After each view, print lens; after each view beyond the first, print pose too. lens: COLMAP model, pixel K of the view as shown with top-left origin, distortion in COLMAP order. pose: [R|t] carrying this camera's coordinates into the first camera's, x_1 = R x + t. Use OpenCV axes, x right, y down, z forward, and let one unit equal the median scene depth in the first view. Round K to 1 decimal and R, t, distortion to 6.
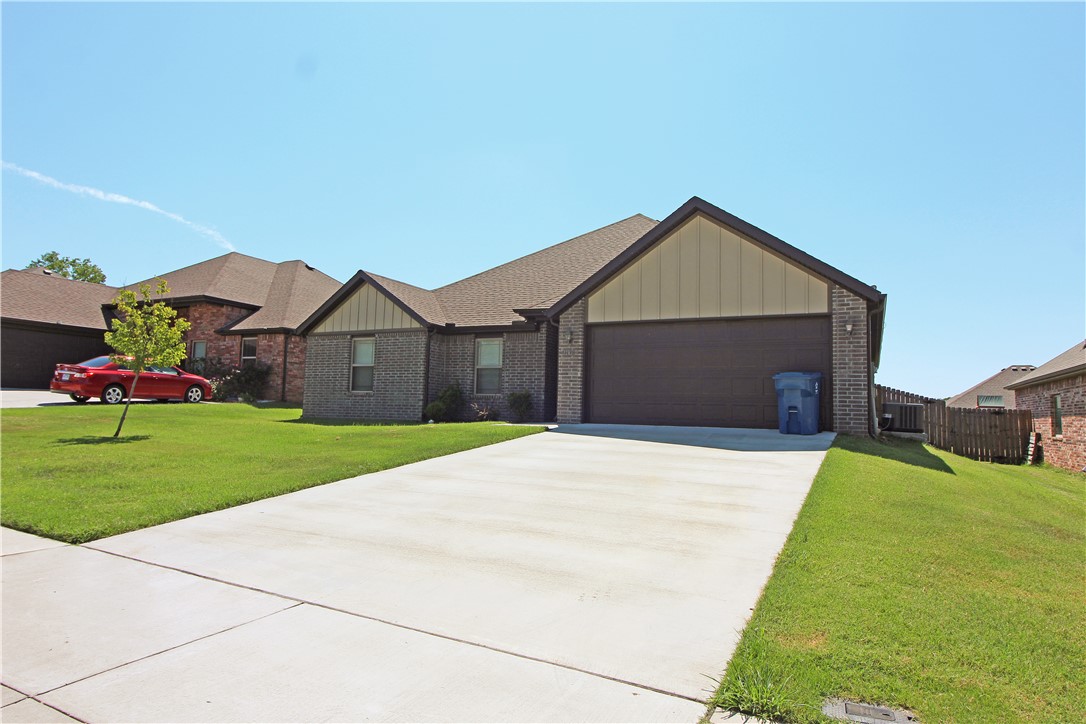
lens RADIAL K [[668.3, 0, 567.9], [0, 668.3, 362.0], [0, 0, 1]] dist [0.000336, 0.000080]
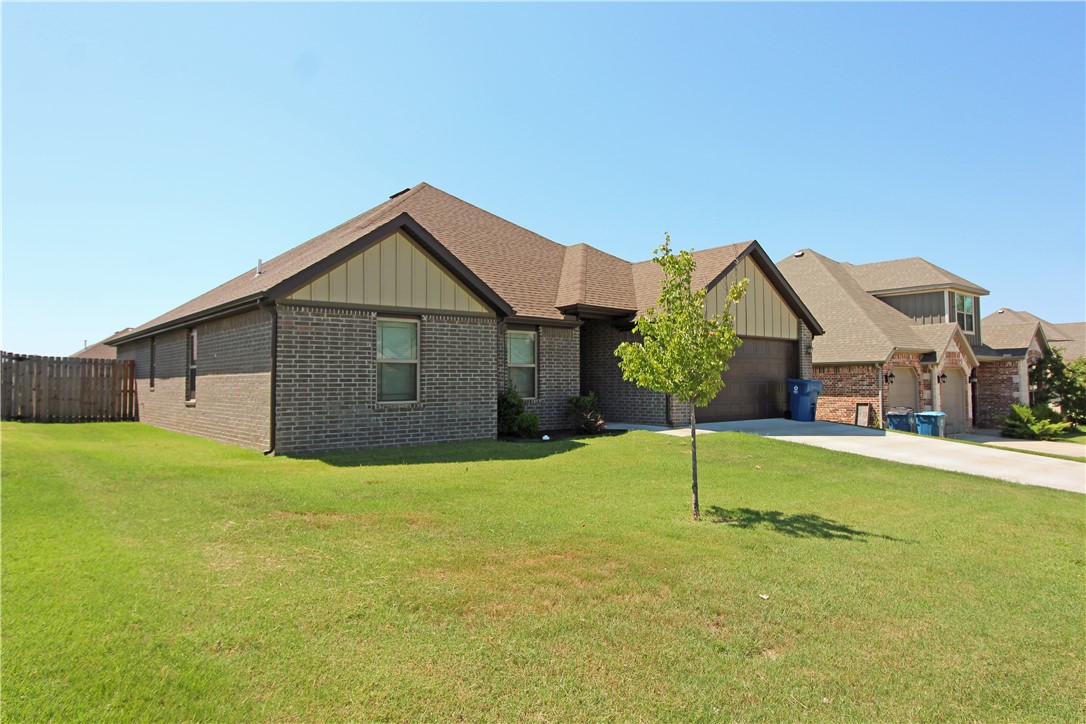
lens RADIAL K [[668.3, 0, 567.9], [0, 668.3, 362.0], [0, 0, 1]] dist [0.000336, 0.000080]
pose [[0.412697, 0.002319, 0.910866, -0.869810], [-0.058184, 0.998022, 0.023822, -0.020520], [-0.909008, -0.062829, 0.412015, 0.615606]]
